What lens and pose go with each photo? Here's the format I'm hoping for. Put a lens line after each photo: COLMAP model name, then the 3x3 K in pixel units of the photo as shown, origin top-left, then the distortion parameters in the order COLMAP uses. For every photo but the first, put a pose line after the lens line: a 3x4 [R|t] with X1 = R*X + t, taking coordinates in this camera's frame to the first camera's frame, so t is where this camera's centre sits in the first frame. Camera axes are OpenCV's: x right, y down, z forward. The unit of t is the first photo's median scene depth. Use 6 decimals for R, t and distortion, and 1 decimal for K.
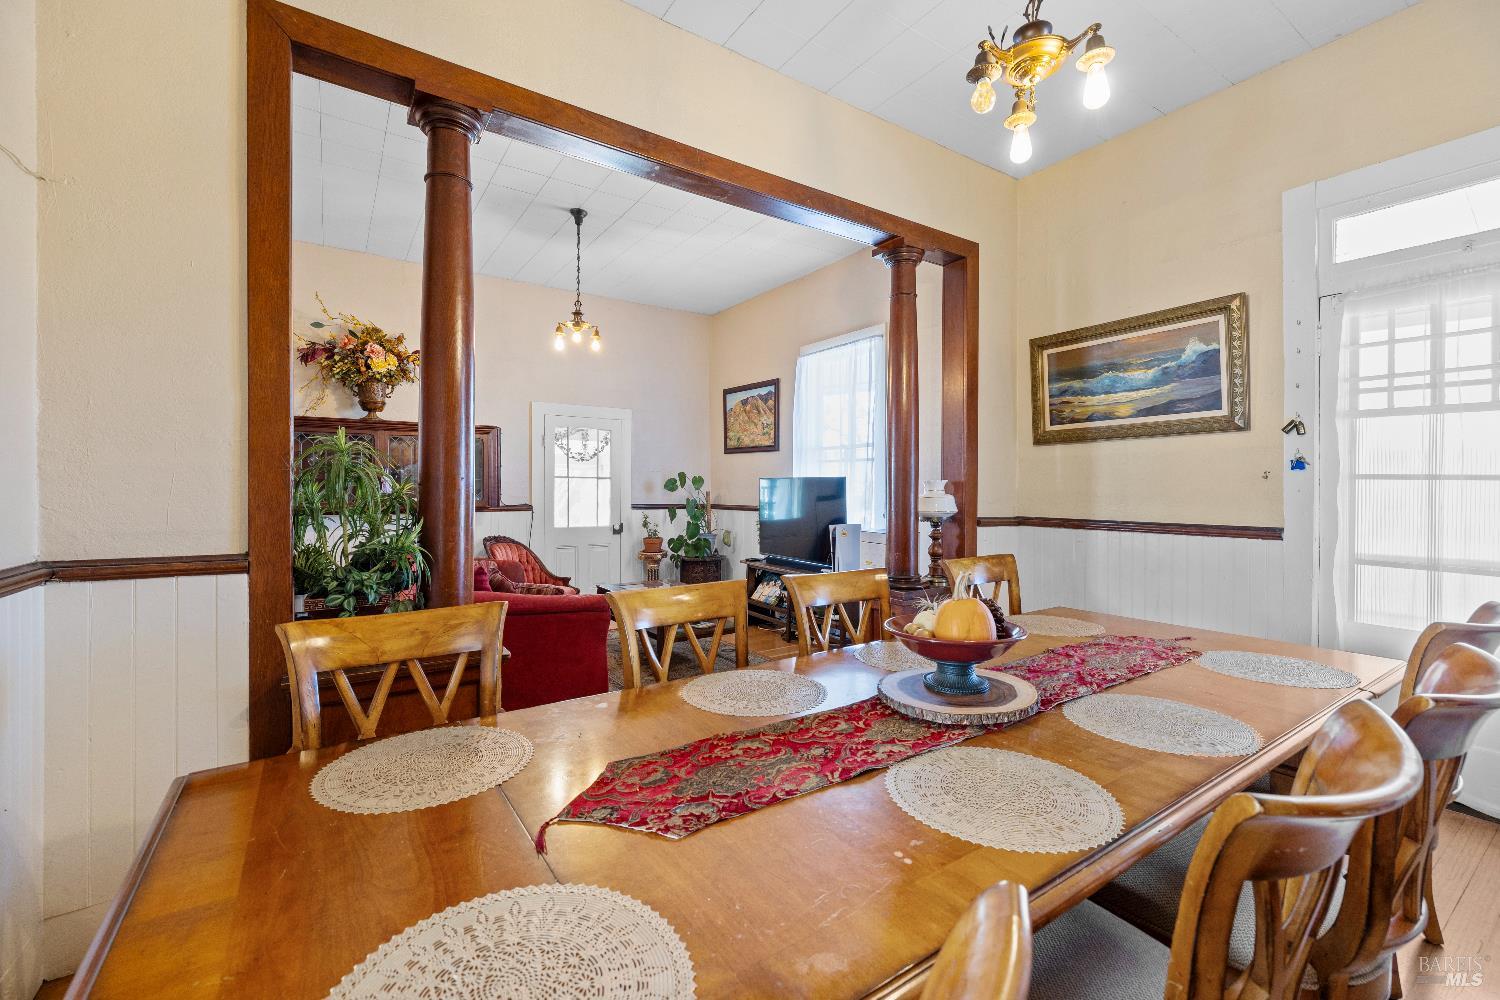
lens RADIAL K [[639.4, 0, 750.0], [0, 639.4, 500.0], [0, 0, 1]] dist [0.000876, 0.000056]
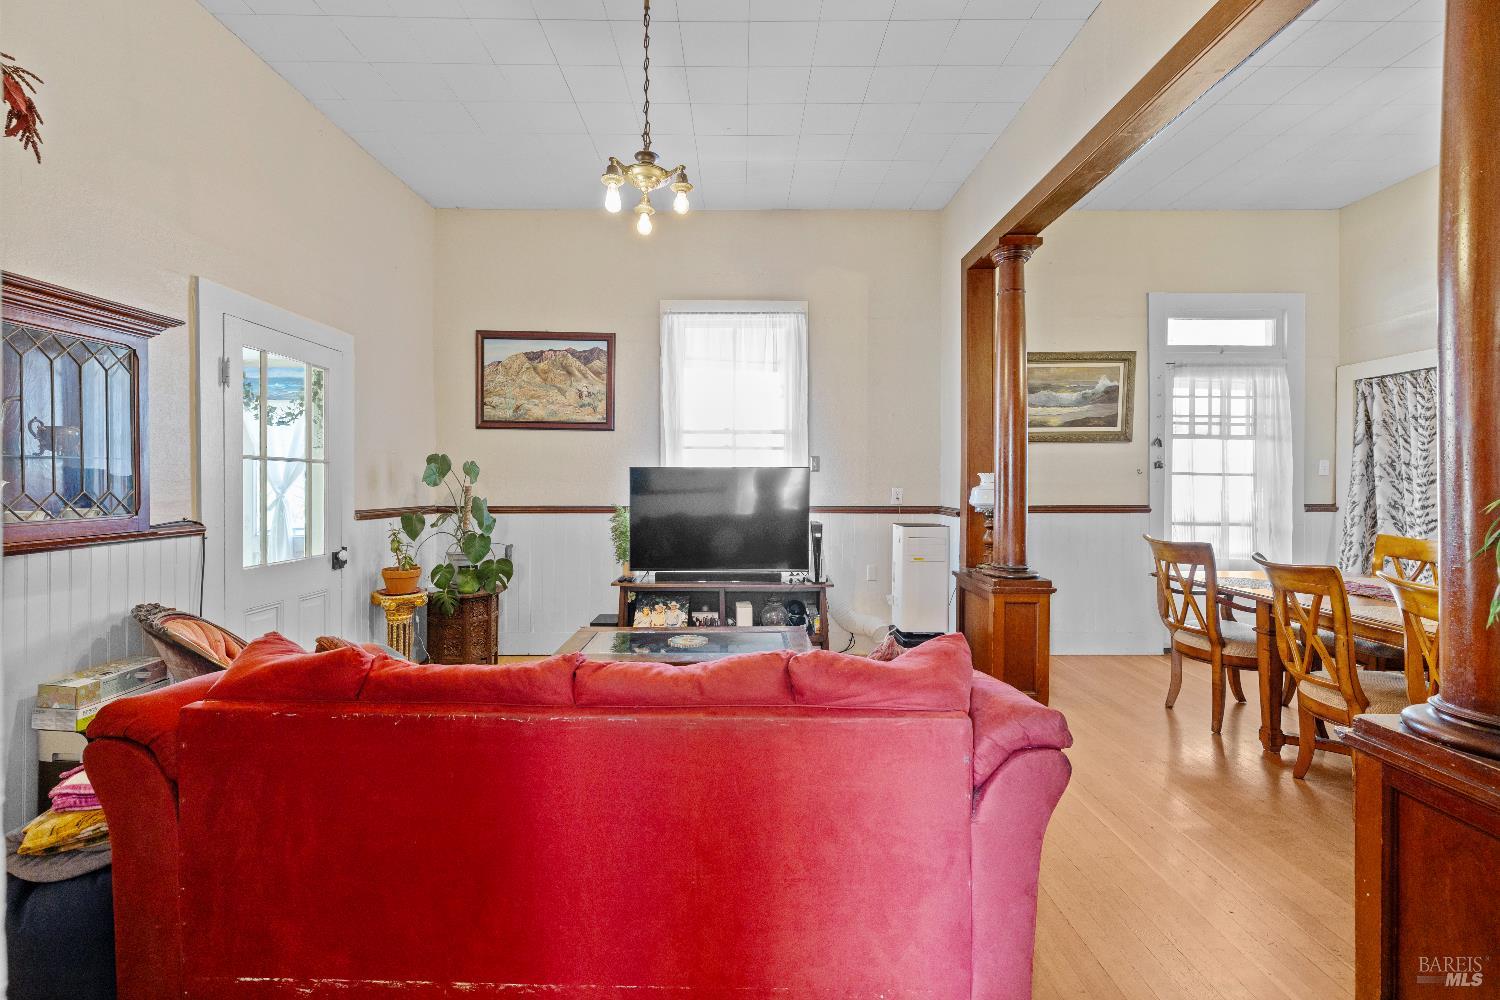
lens RADIAL K [[639.4, 0, 750.0], [0, 639.4, 500.0], [0, 0, 1]] dist [0.000876, 0.000056]
pose [[0.546487, -0.024298, 0.837115, -0.915096], [0.017594, 0.999691, 0.017532, -0.012357], [-0.837283, 0.005148, 0.546746, 0.850786]]
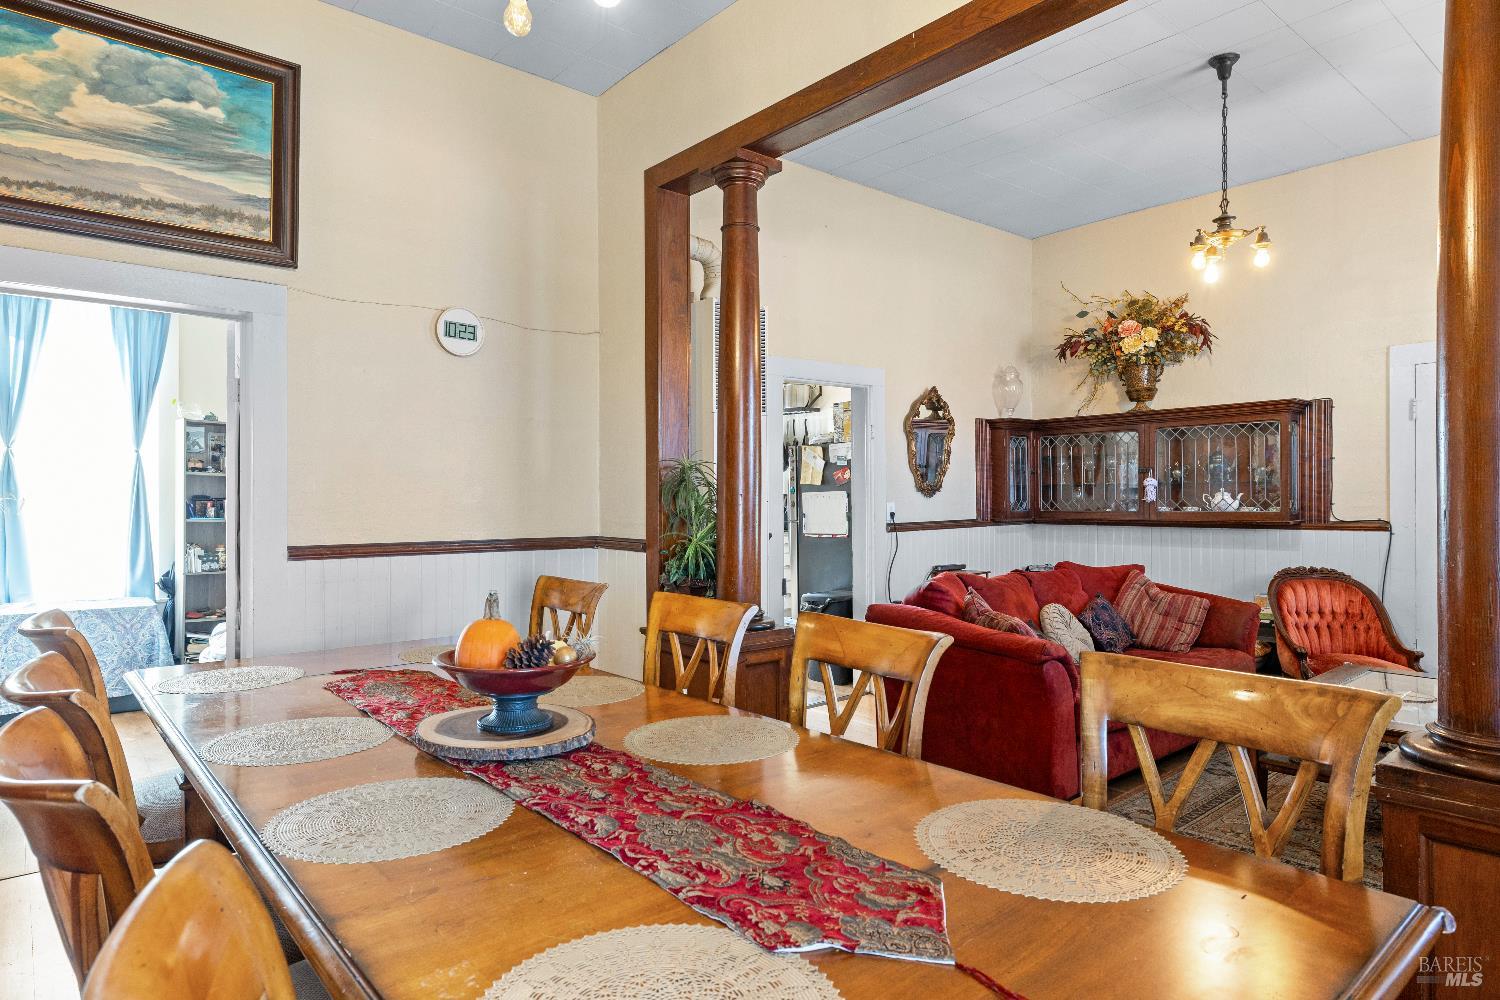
lens RADIAL K [[869.2, 0, 750.0], [0, 869.2, 500.0], [0, 0, 1]] dist [-0.006451, -0.001288]
pose [[0.116480, 0.001802, -0.993191, 0.707143], [-0.010536, 0.999944, 0.000578, -0.013348], [0.993137, 0.010397, 0.116493, 0.589166]]
